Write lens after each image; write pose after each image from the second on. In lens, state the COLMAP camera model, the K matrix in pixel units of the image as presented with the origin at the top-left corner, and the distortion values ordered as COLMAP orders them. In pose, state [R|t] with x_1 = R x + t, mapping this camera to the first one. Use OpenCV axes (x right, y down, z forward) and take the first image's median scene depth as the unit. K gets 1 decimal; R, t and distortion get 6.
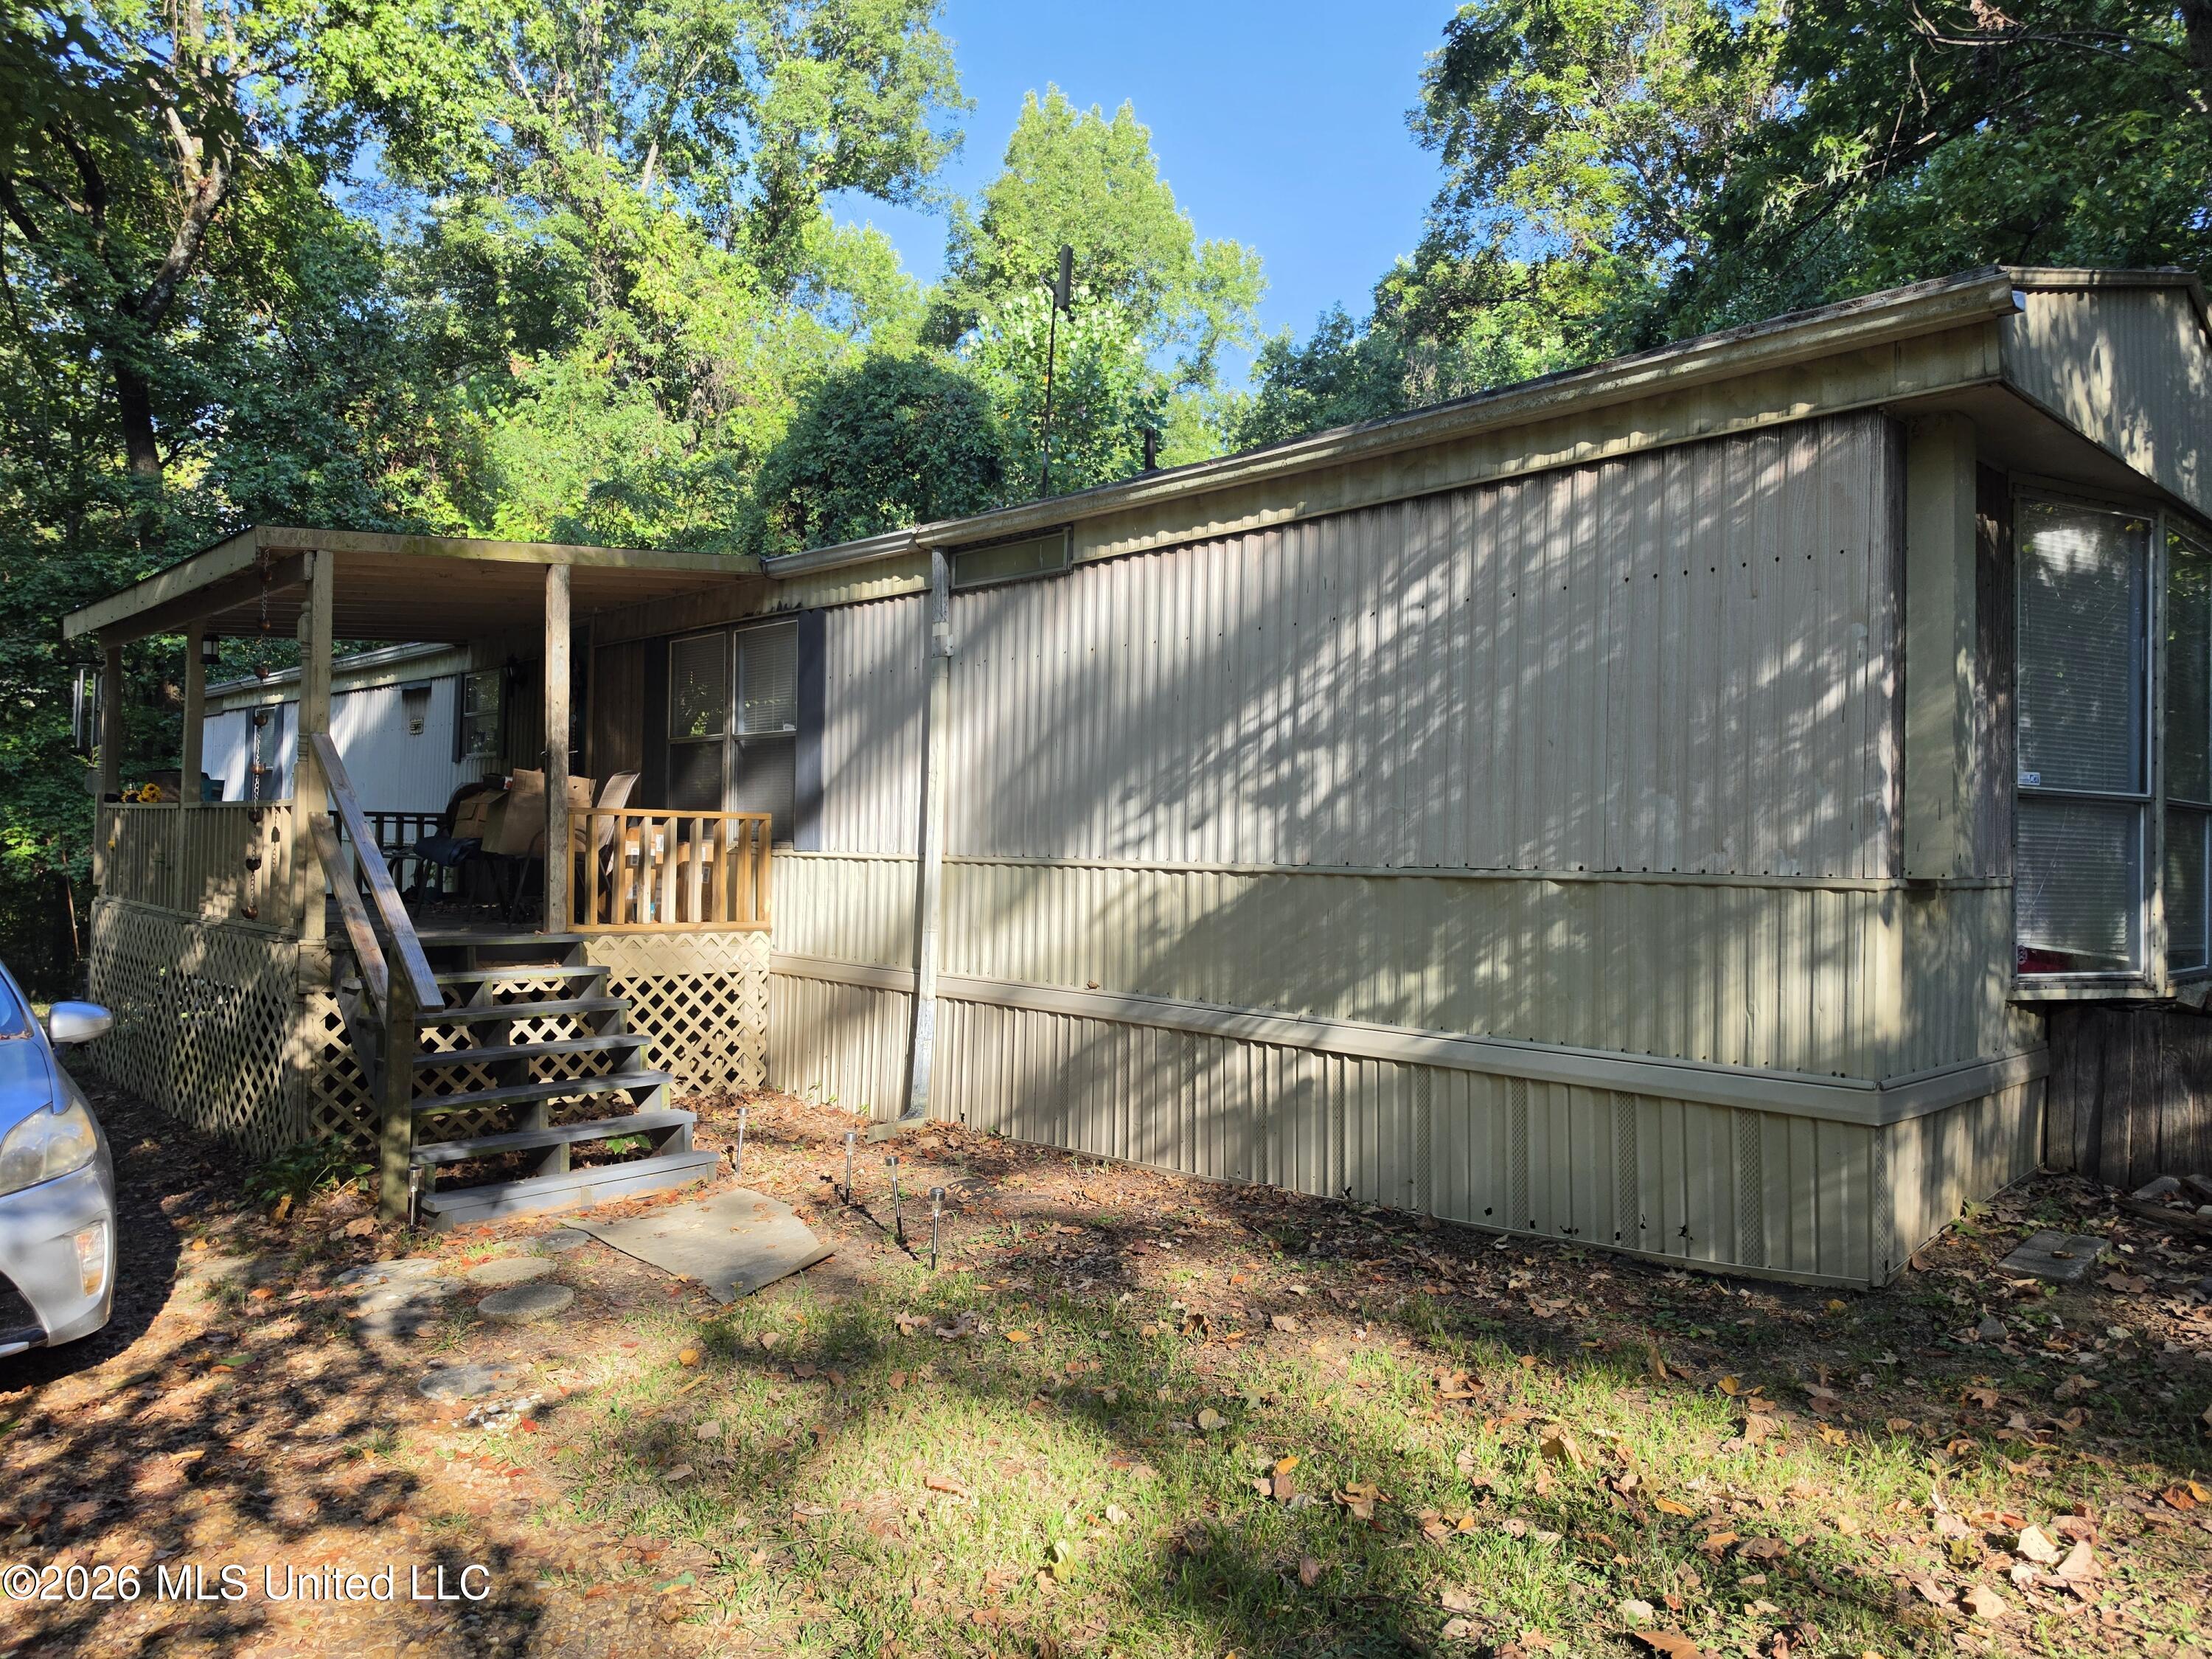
lens RADIAL K [[1515.3, 0, 1173.5], [0, 1515.3, 796.0], [0, 0, 1]] dist [0.058065, -0.054477]
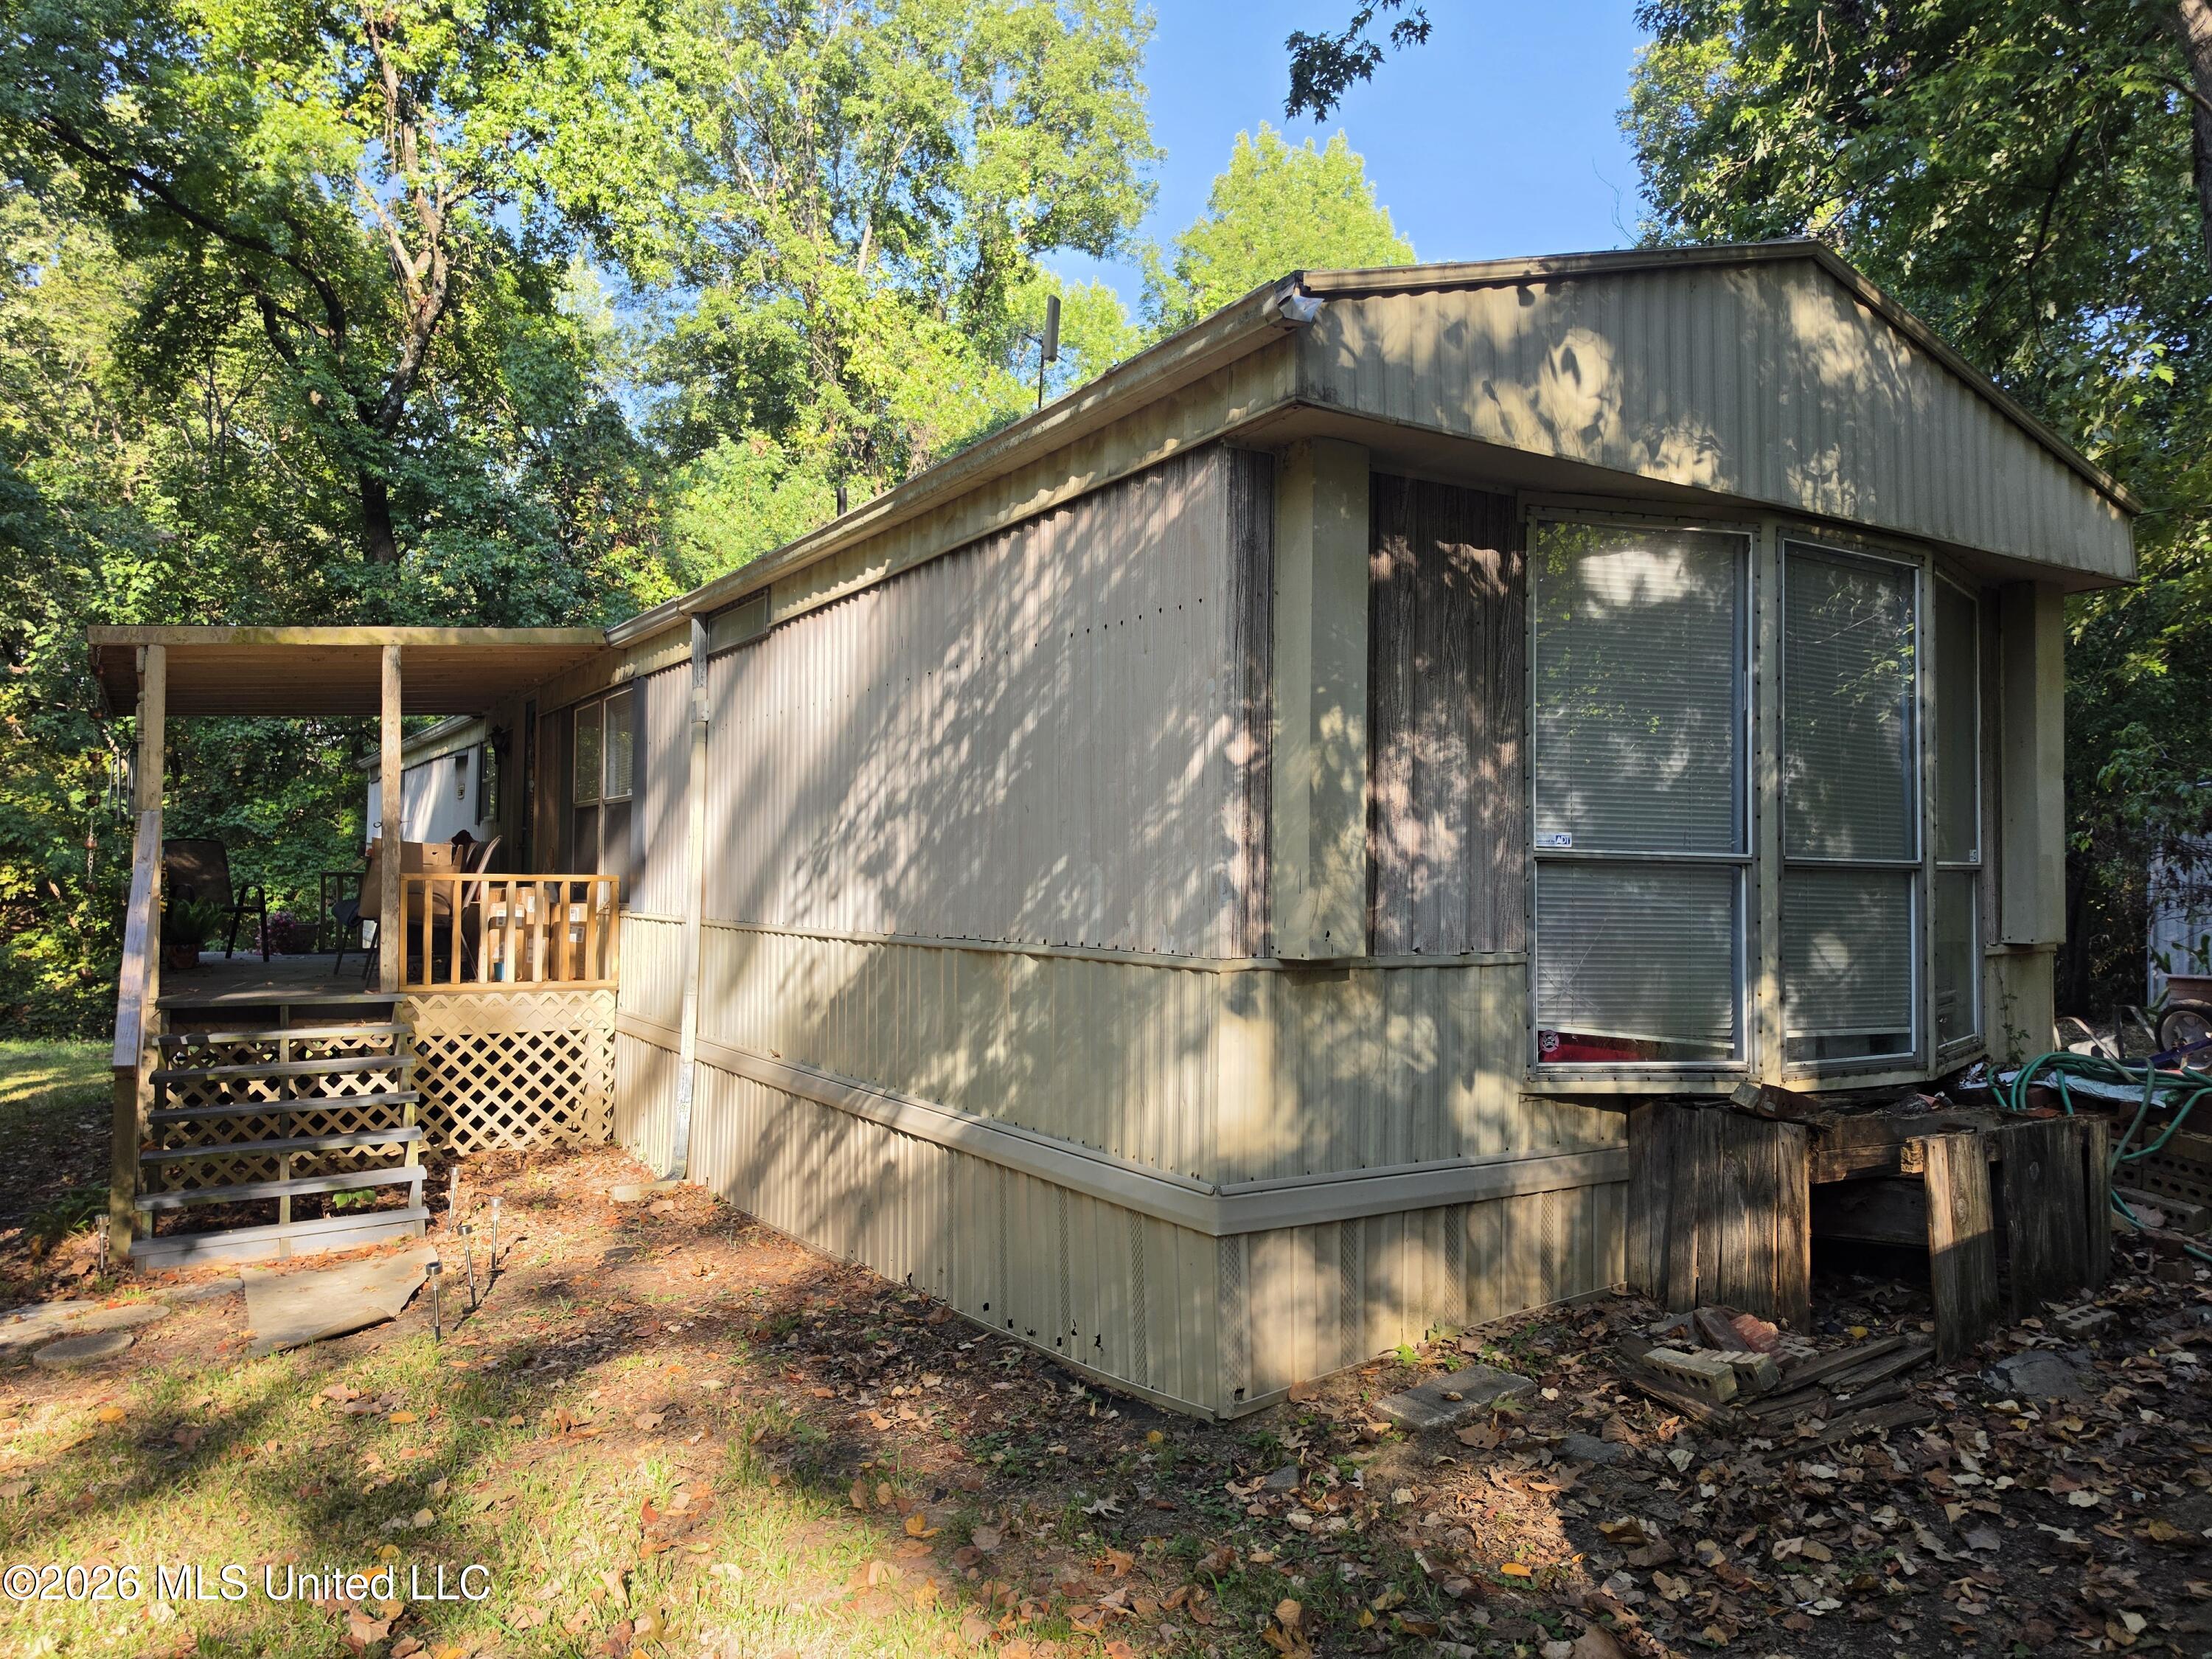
lens RADIAL K [[1515.3, 0, 1124.4], [0, 1515.3, 837.5], [0, 0, 1]] dist [0.058065, -0.054477]
pose [[0.979084, -0.013231, -0.203025, 0.292824], [0.013356, 0.999911, -0.000753, -0.009886], [0.203017, -0.001974, 0.979173, 0.057280]]
